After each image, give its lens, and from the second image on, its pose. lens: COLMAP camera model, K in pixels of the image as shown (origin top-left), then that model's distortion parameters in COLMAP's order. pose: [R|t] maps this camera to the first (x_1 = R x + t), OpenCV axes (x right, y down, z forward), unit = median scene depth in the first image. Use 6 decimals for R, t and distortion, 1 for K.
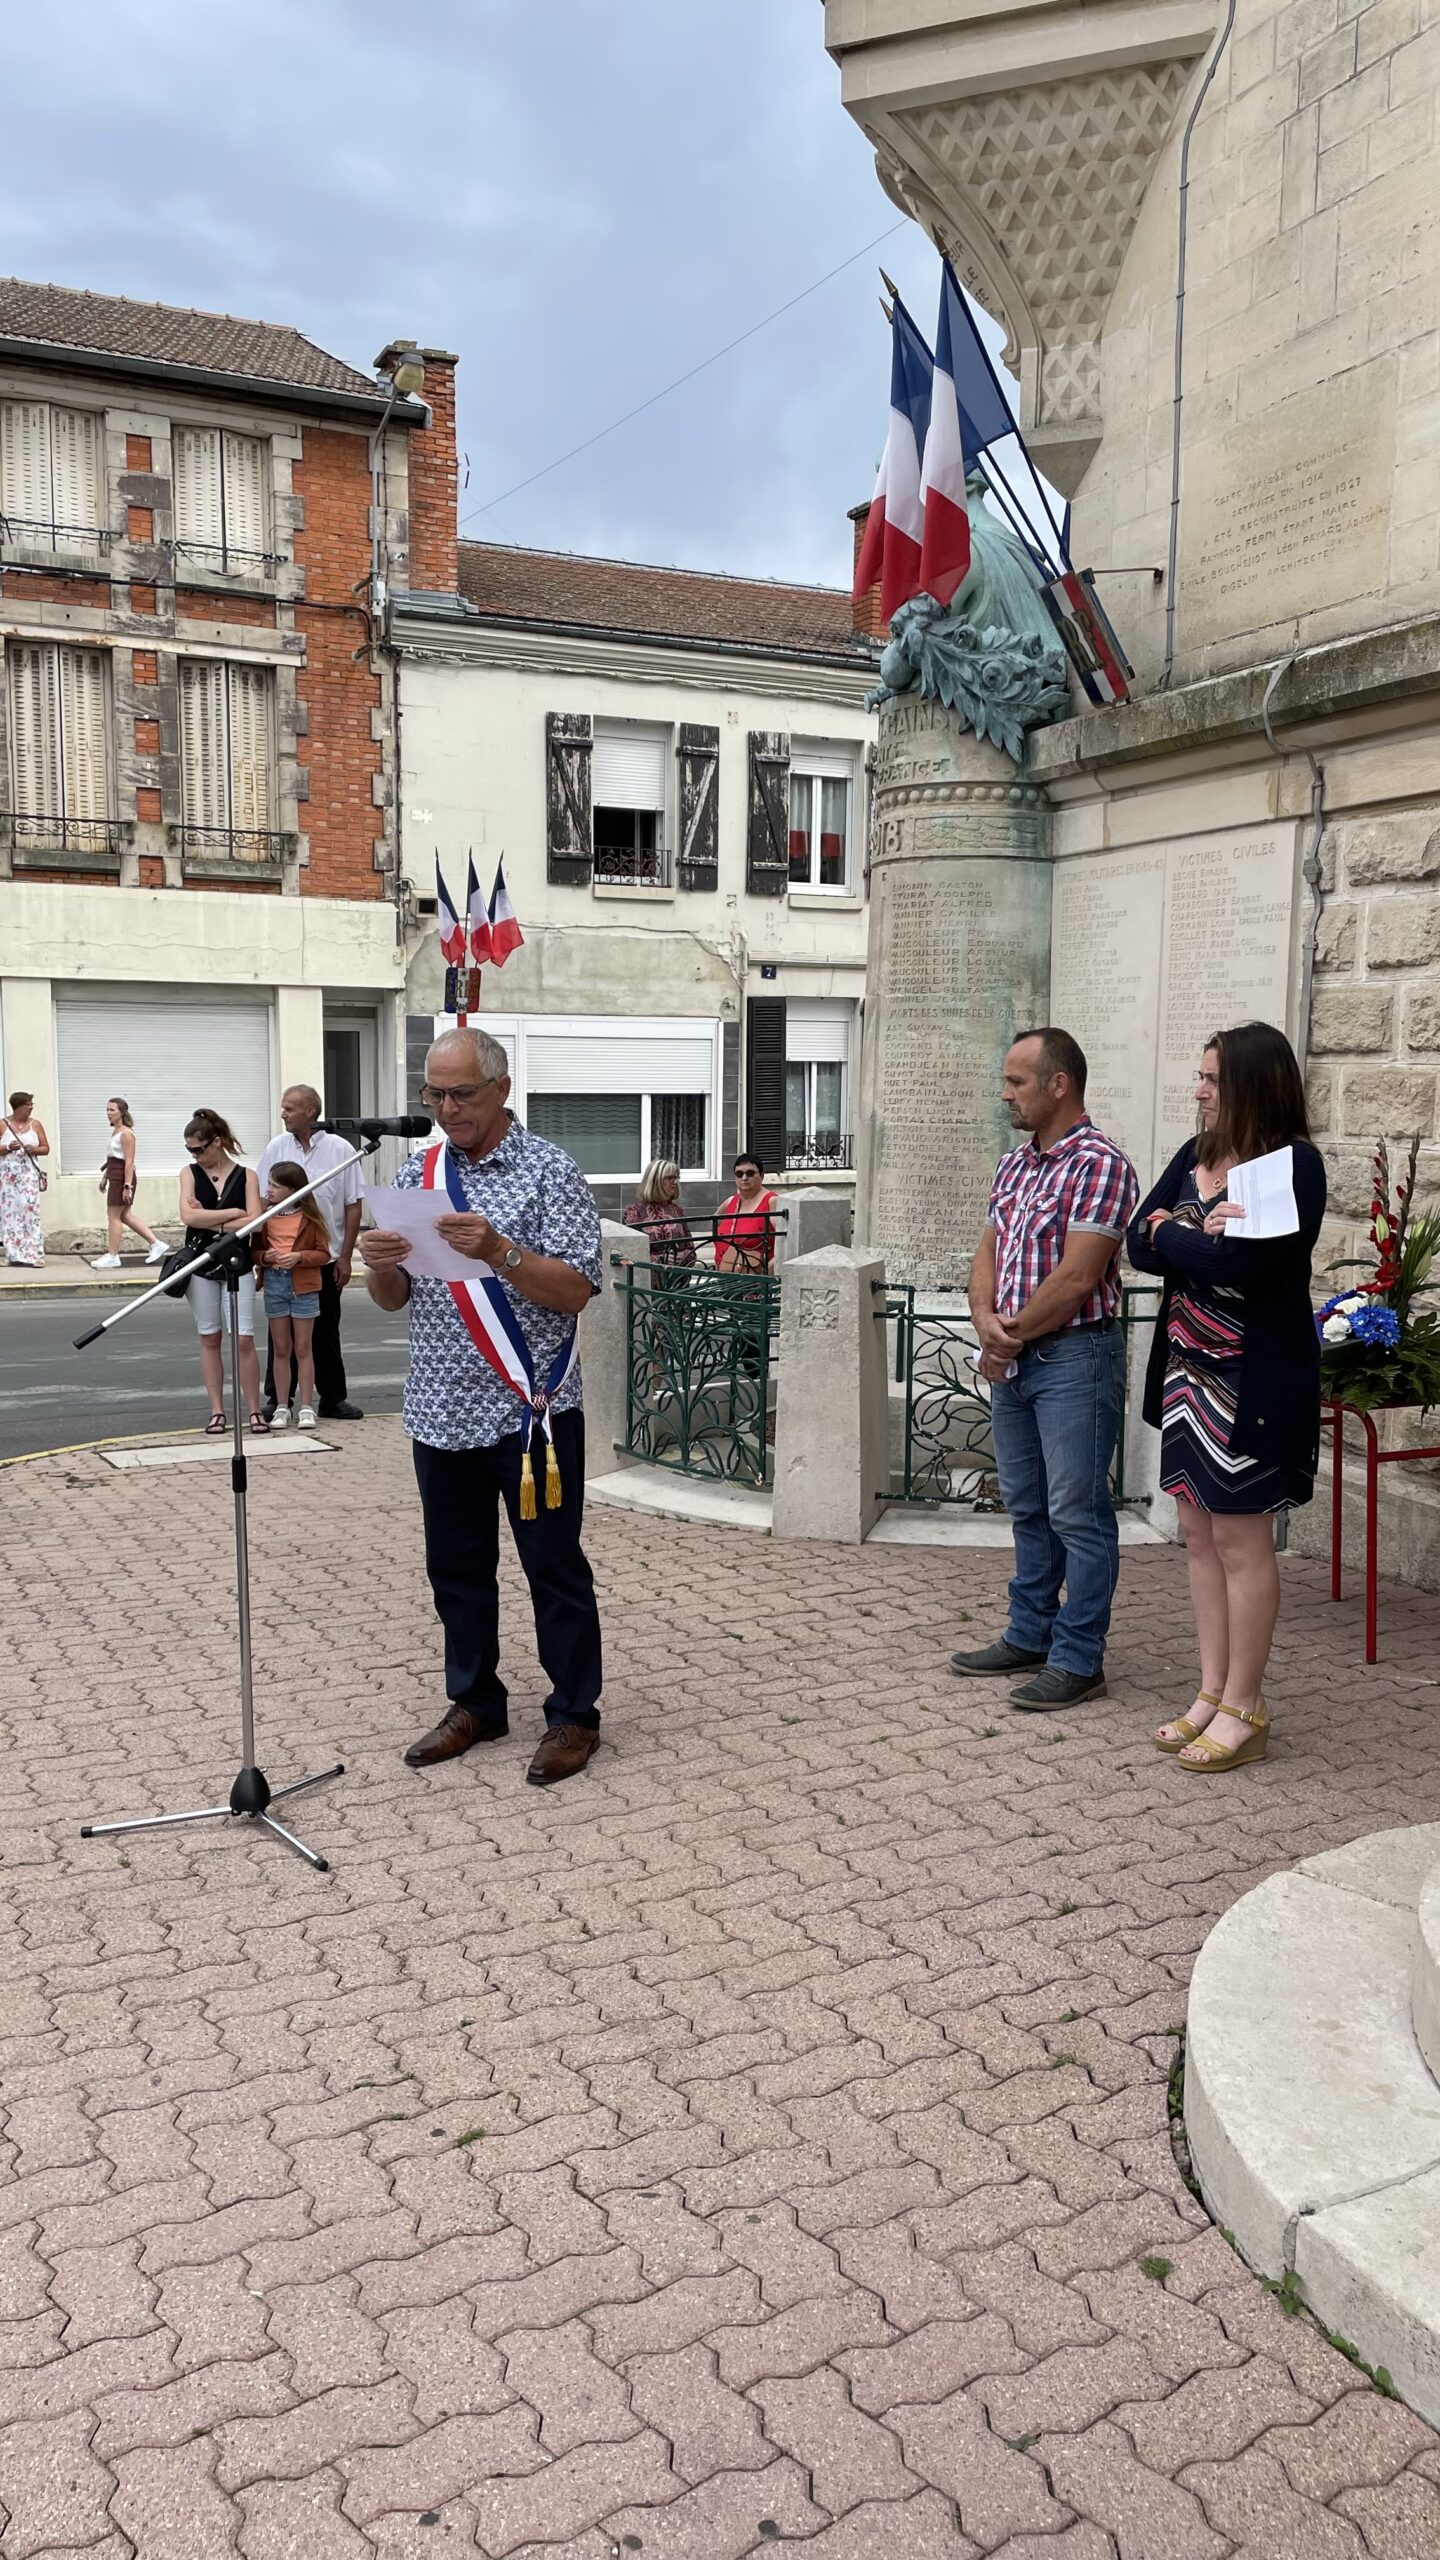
lens RADIAL K [[1925.9, 0, 733.5], [0, 1925.9, 1259.9], [0, 0, 1]] dist [0.098039, -0.123463]
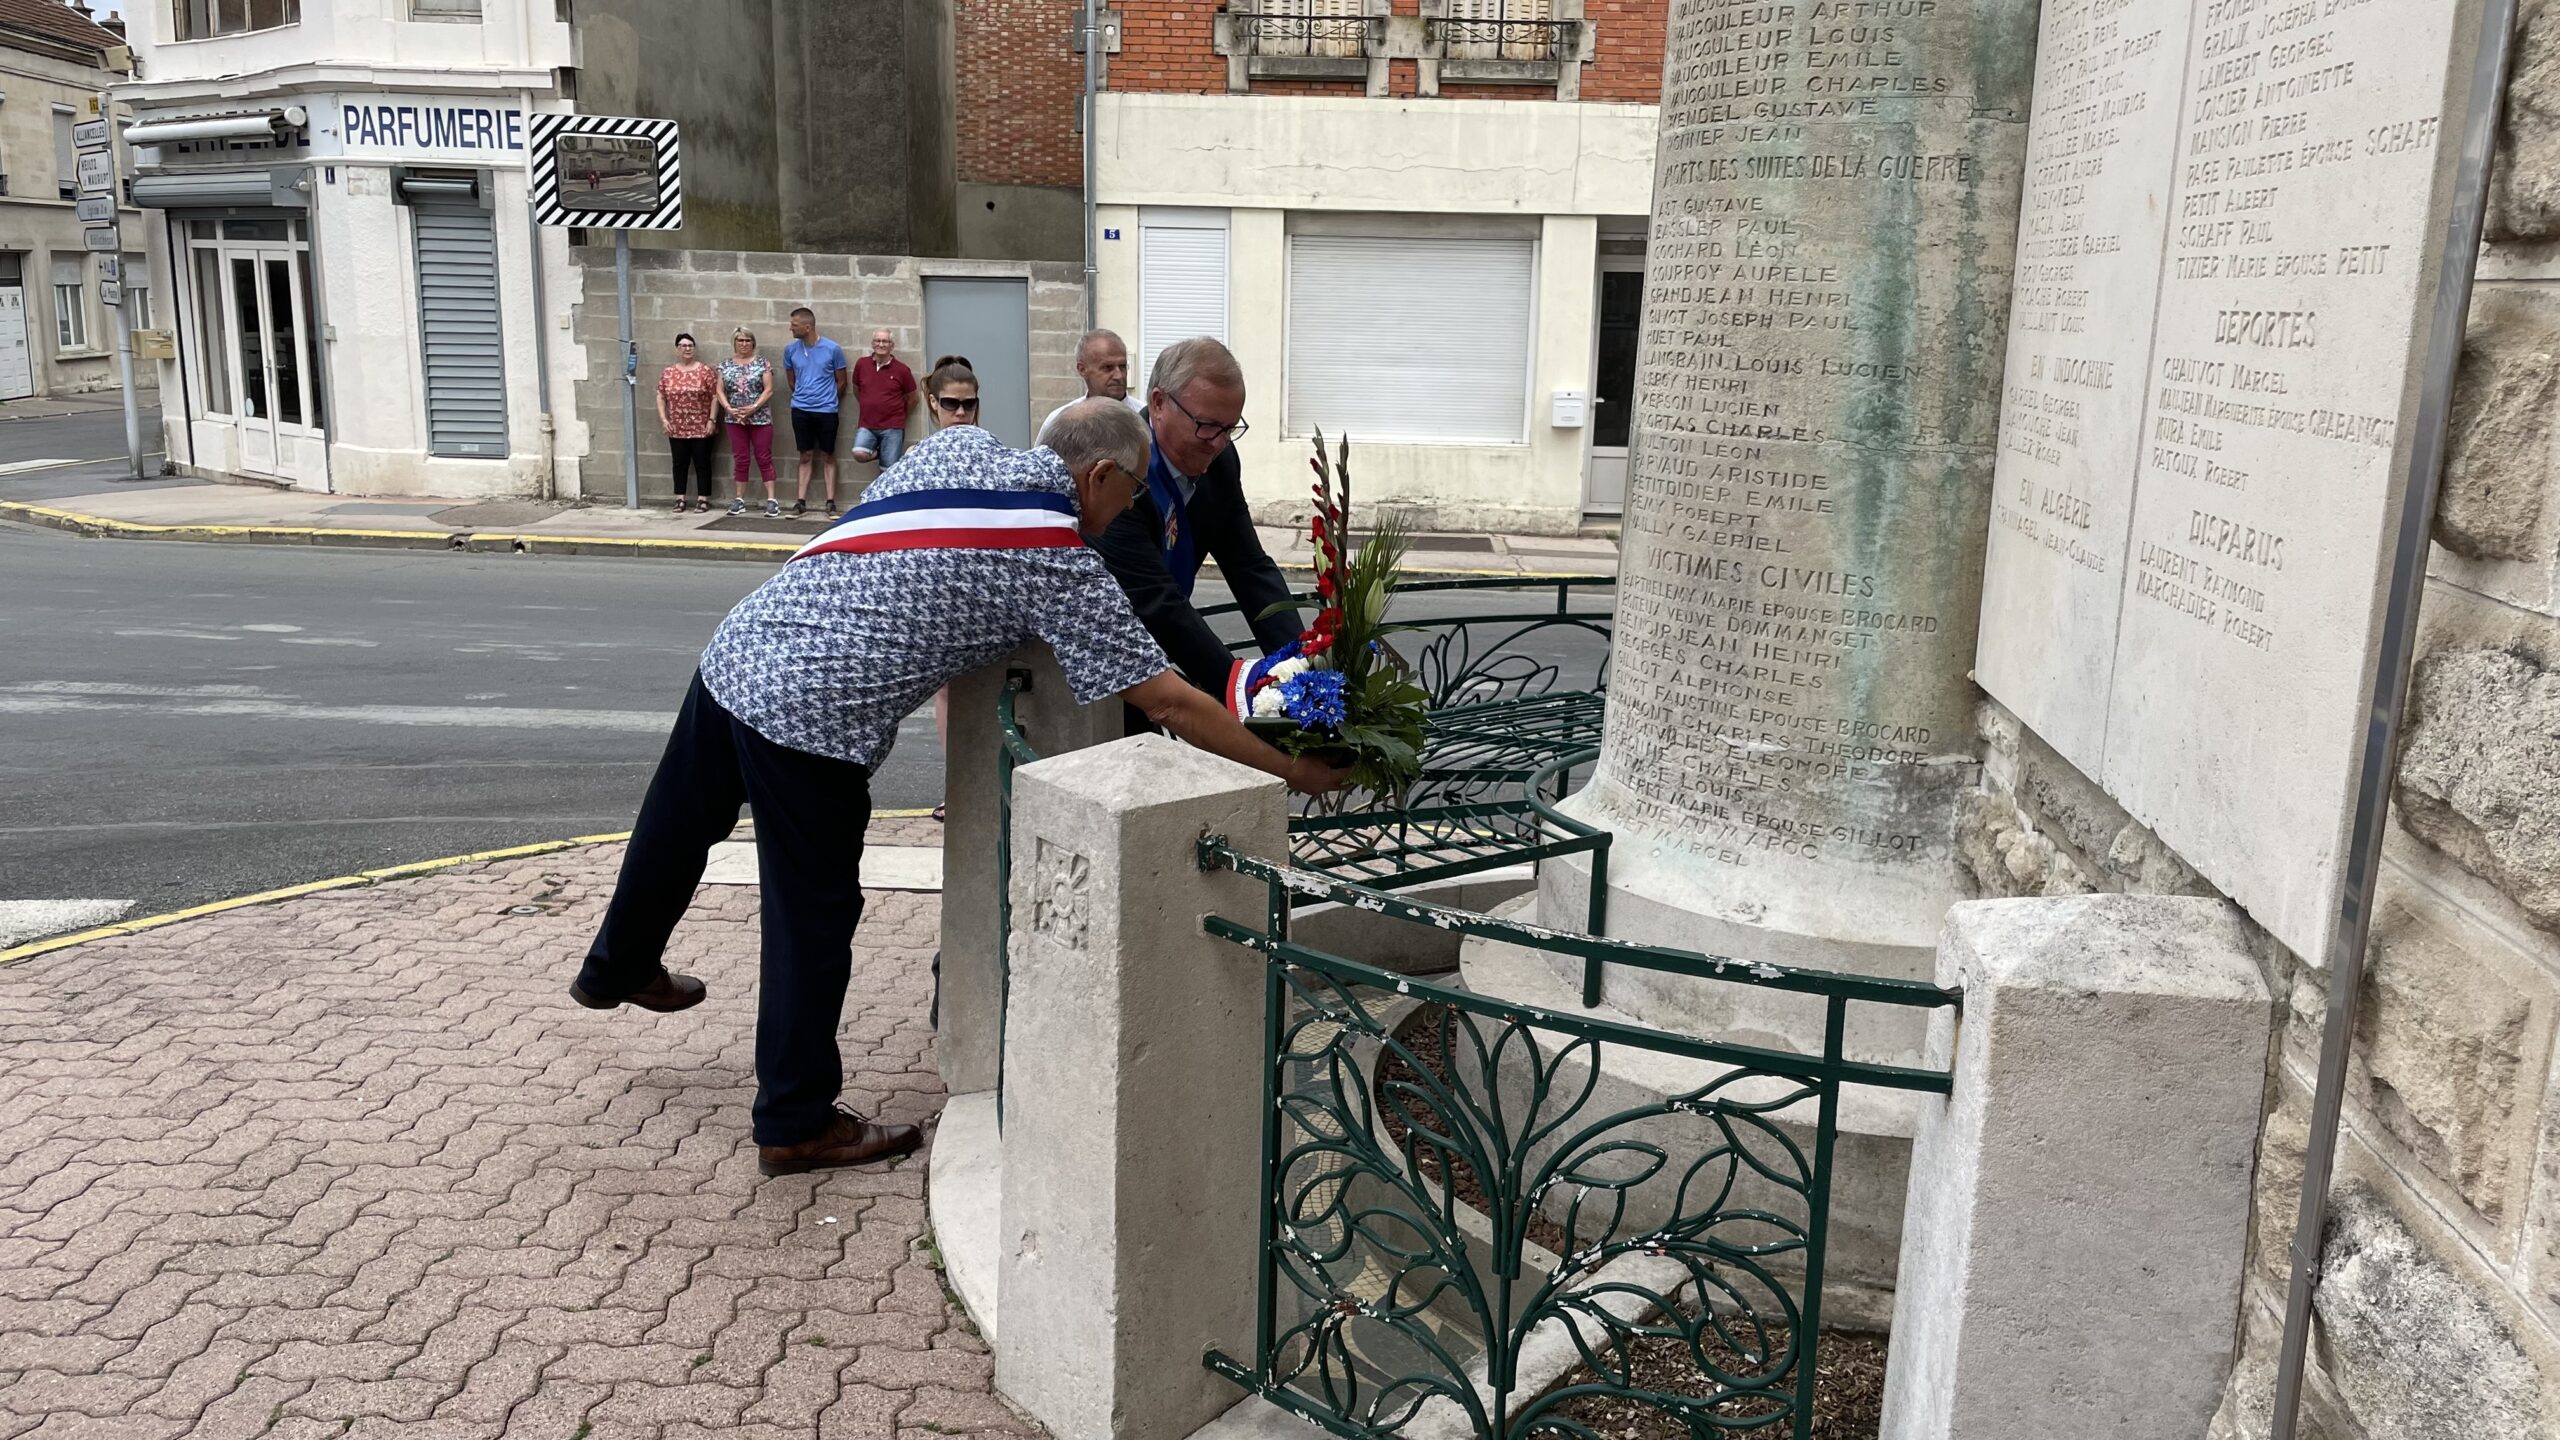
lens RADIAL K [[1925.9, 0, 1301.4], [0, 1925.9, 701.0], [0, 0, 1]] dist [0.098039, -0.123463]
pose [[0.871964, 0.110258, -0.476992, 0.097645], [-0.065486, 0.991822, 0.109551, -0.021943], [0.485170, -0.064288, 0.872053, 0.237531]]
